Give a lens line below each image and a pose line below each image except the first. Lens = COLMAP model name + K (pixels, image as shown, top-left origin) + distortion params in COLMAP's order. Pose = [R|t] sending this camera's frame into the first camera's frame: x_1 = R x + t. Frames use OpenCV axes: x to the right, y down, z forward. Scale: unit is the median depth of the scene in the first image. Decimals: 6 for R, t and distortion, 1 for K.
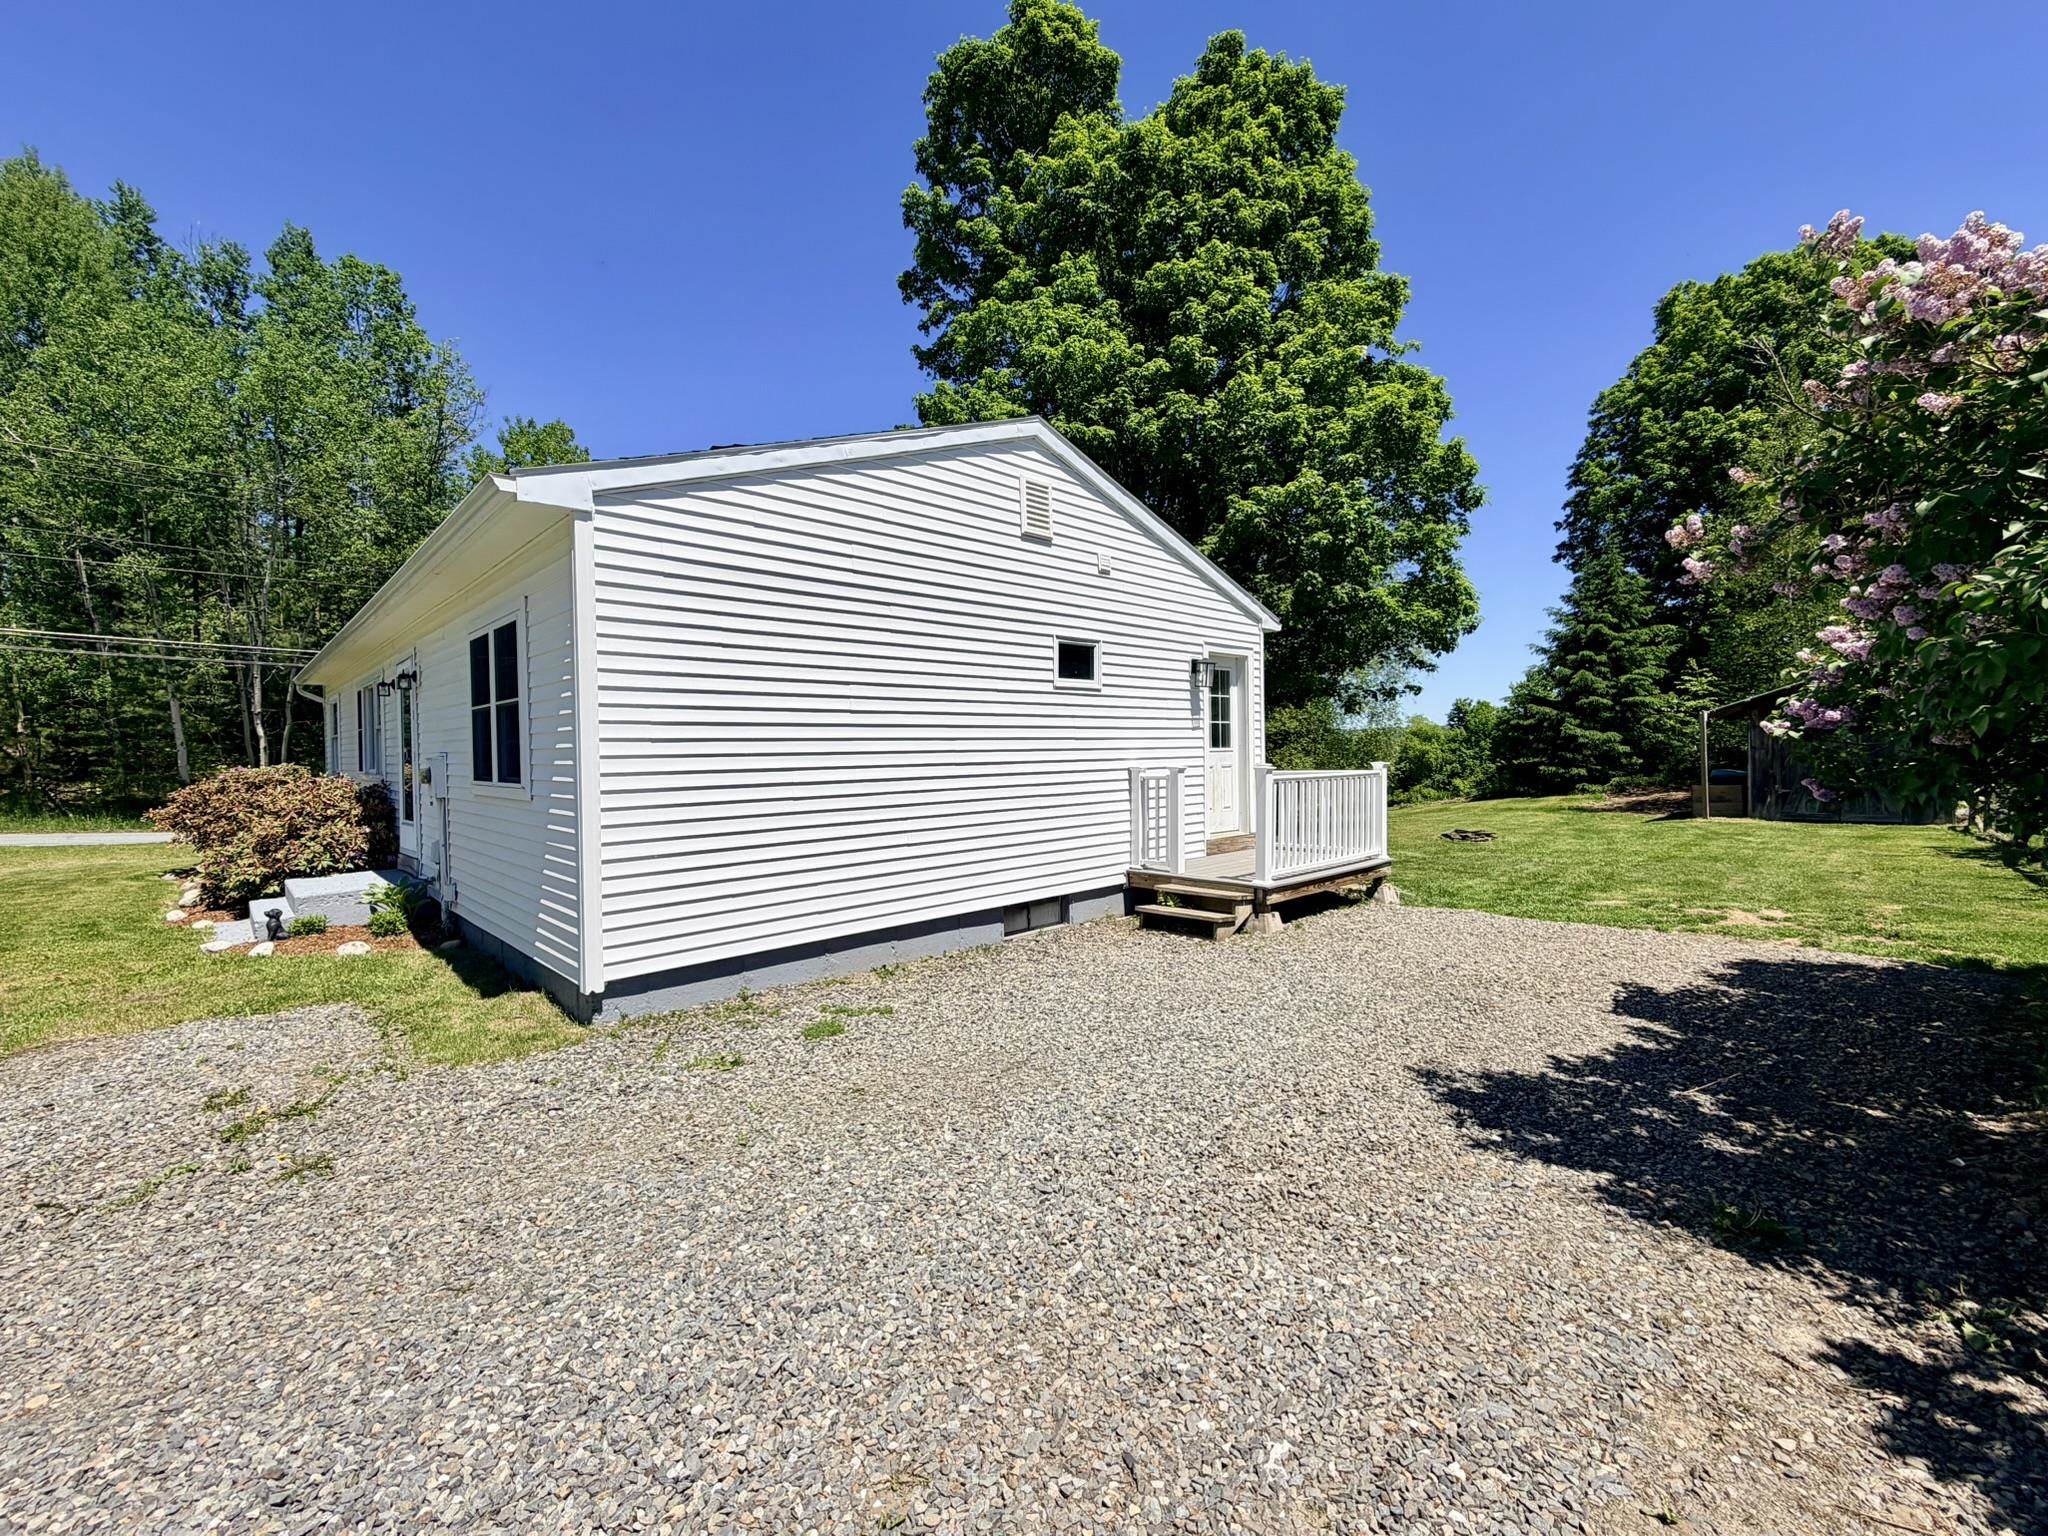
lens RADIAL K [[834.7, 0, 1032.1], [0, 834.7, 765.4], [0, 0, 1]] dist [-0.010050, 0.000079]
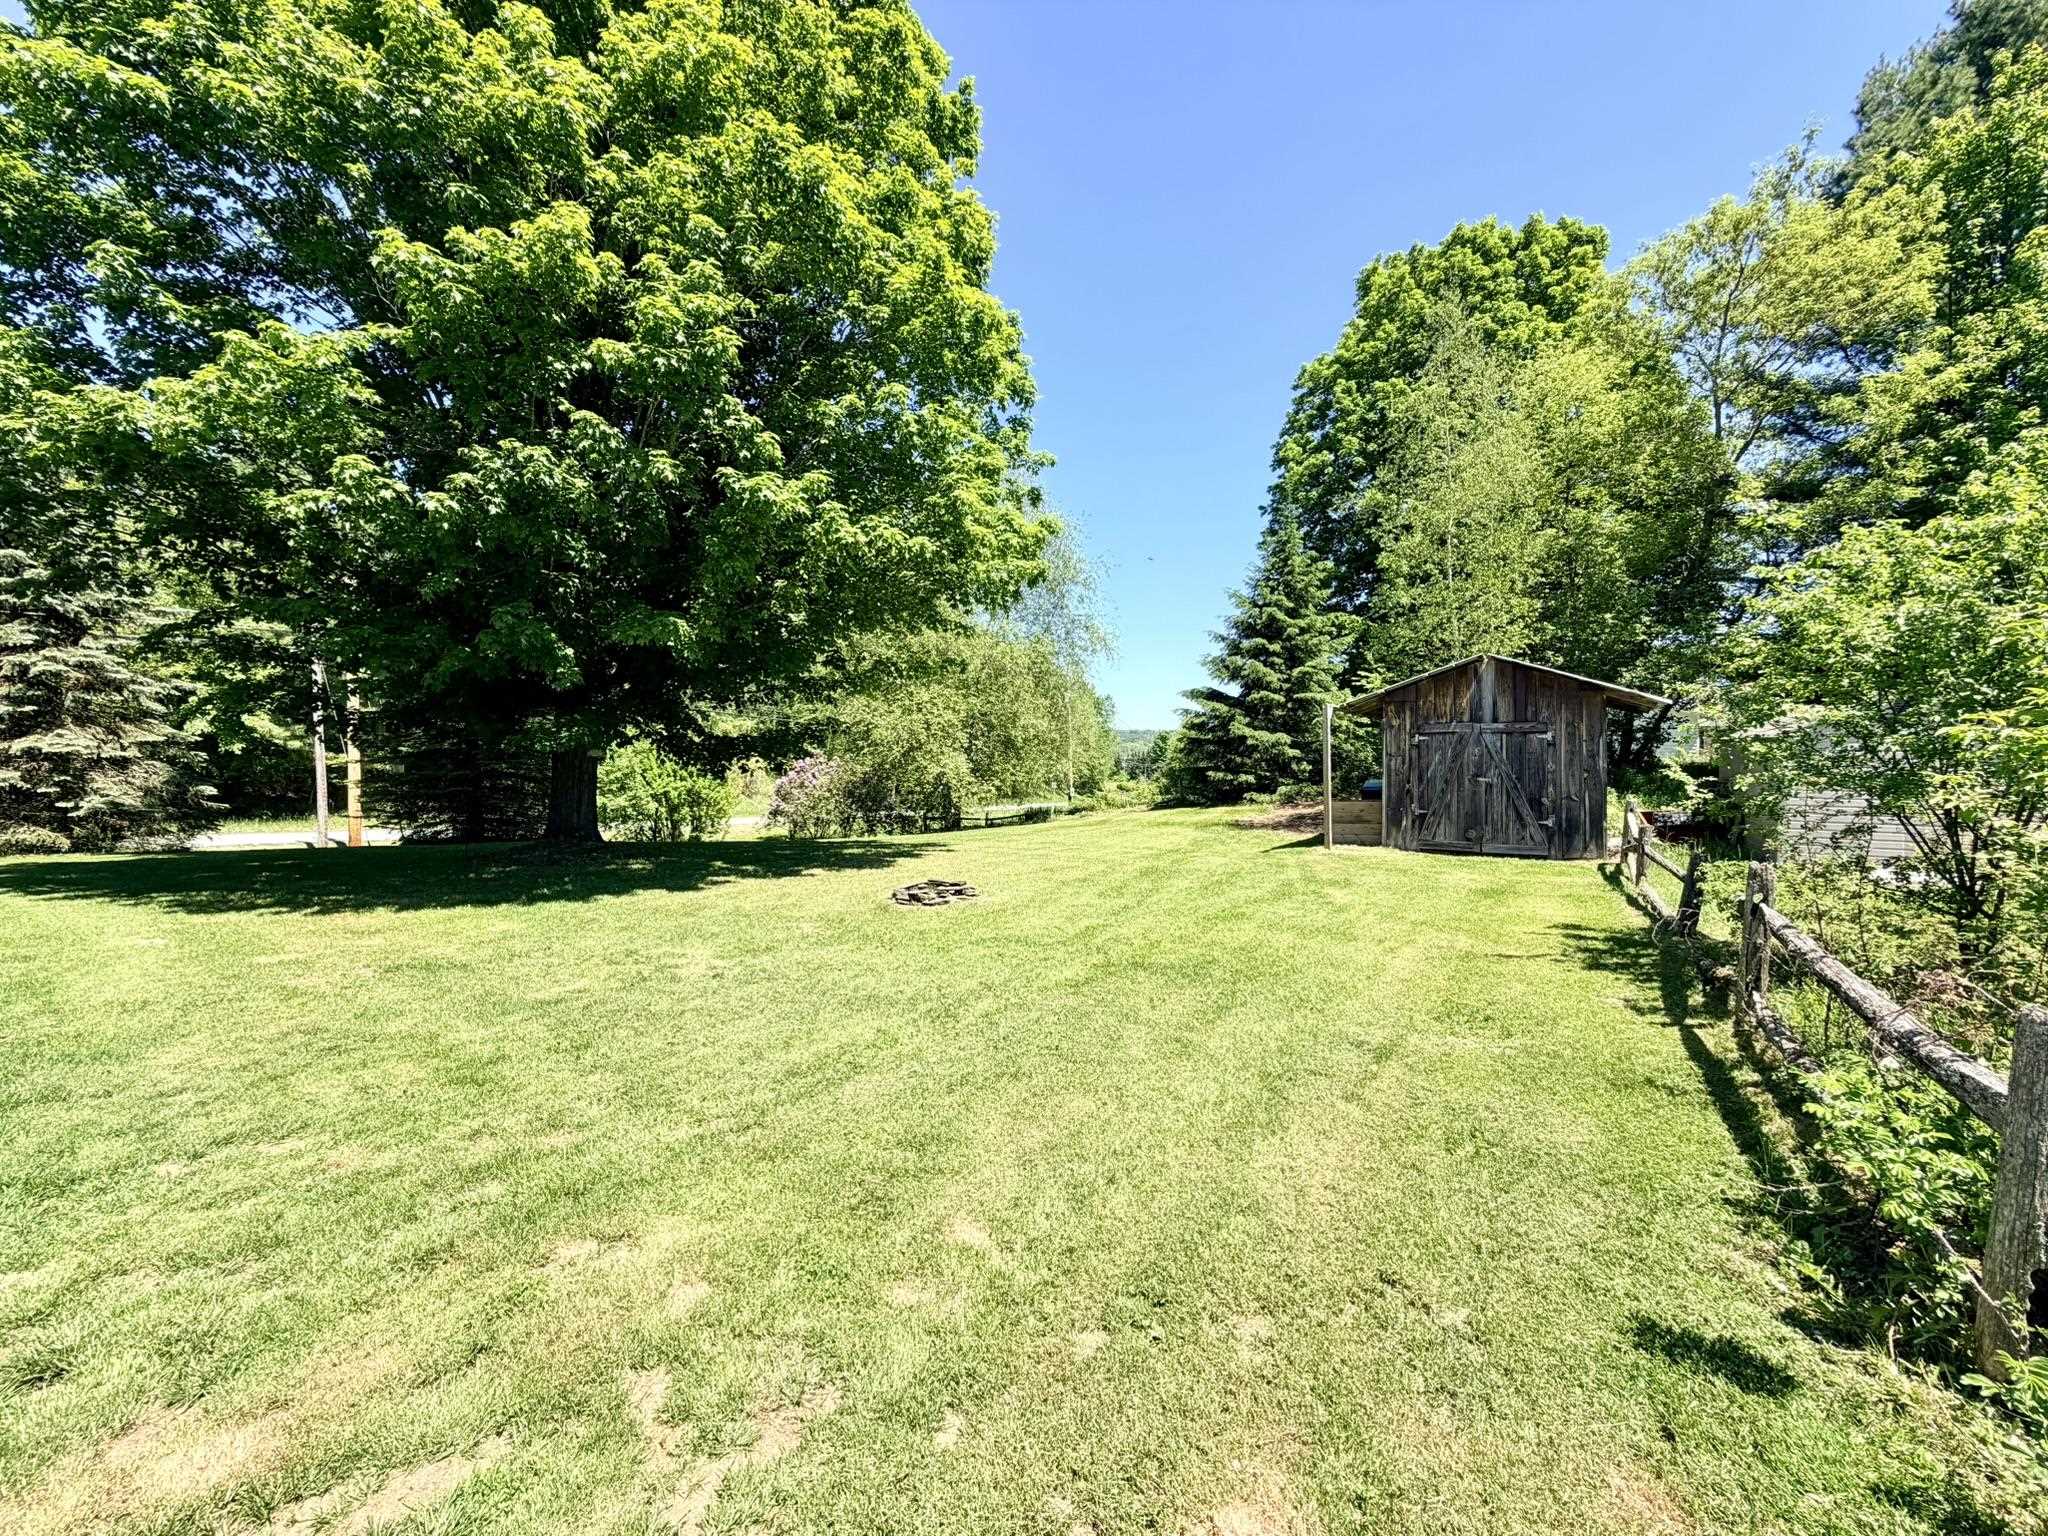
lens RADIAL K [[834.7, 0, 1015.7], [0, 834.7, 763.9], [0, 0, 1]] dist [-0.010050, 0.000079]
pose [[0.977936, 0.015256, 0.208348, 0.243347], [-0.016007, 0.999870, 0.001919, -0.005414], [-0.208291, -0.005211, 0.978053, 0.208126]]
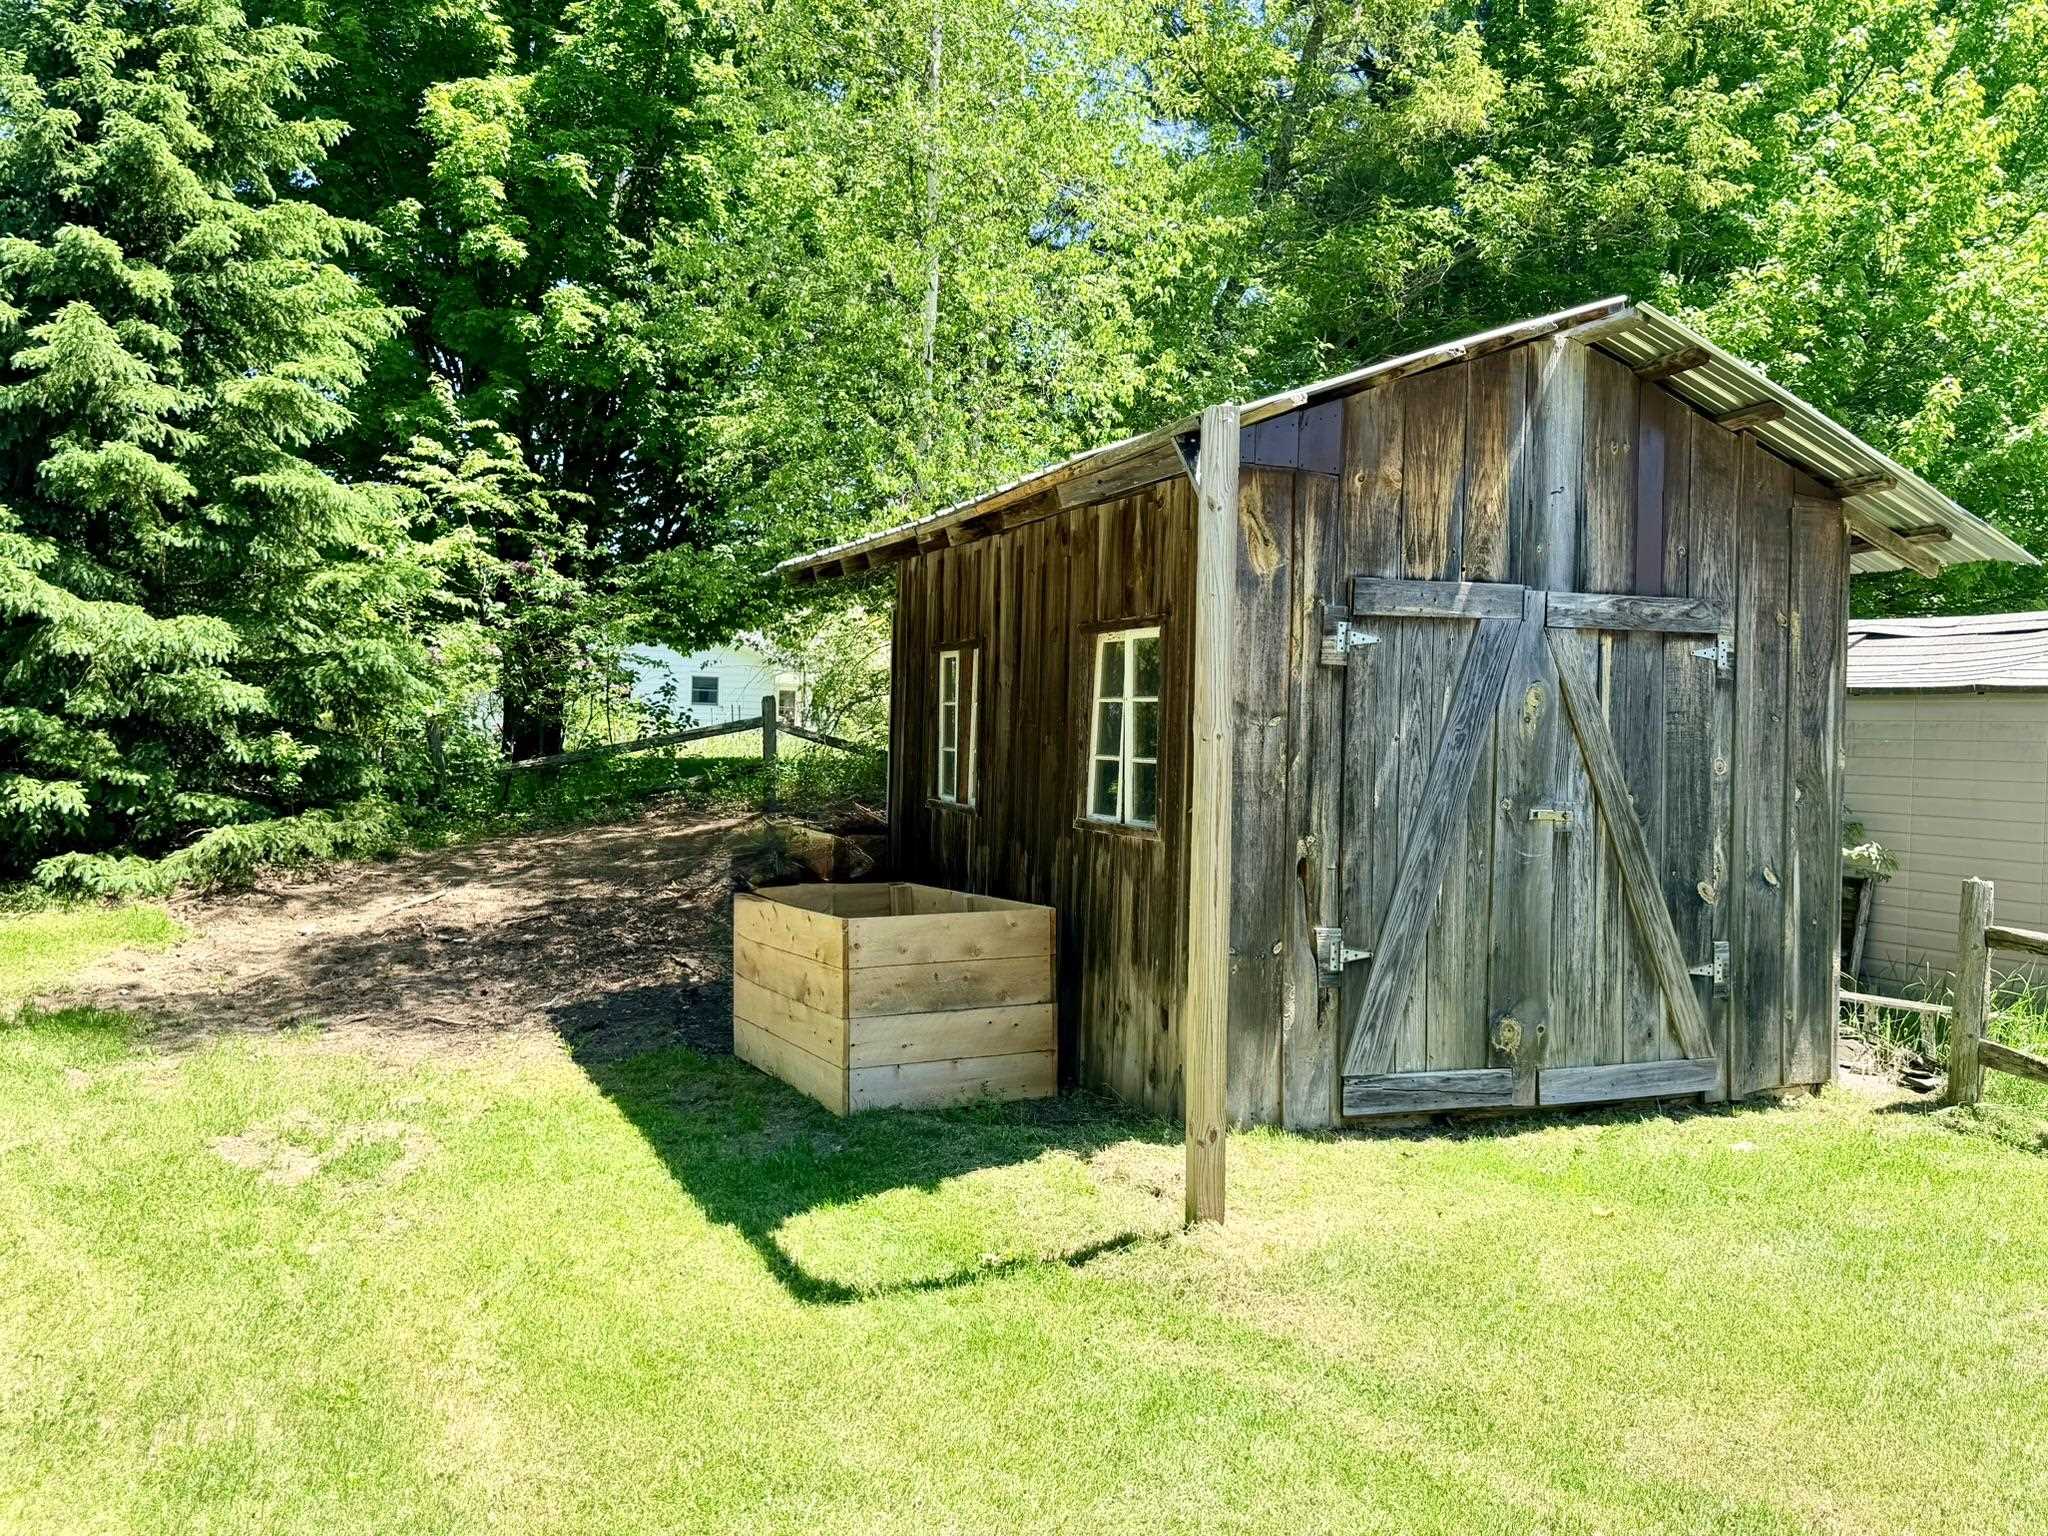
lens RADIAL K [[1608.2, 0, 1030.0], [0, 1608.2, 771.7], [0, 0, 1]] dist [-0.010520, -0.009543]
pose [[0.348249, 0.005945, 0.937383, 0.369246], [-0.022064, 0.999755, 0.001856, -0.004797], [-0.937142, -0.021329, 0.348295, 0.630294]]
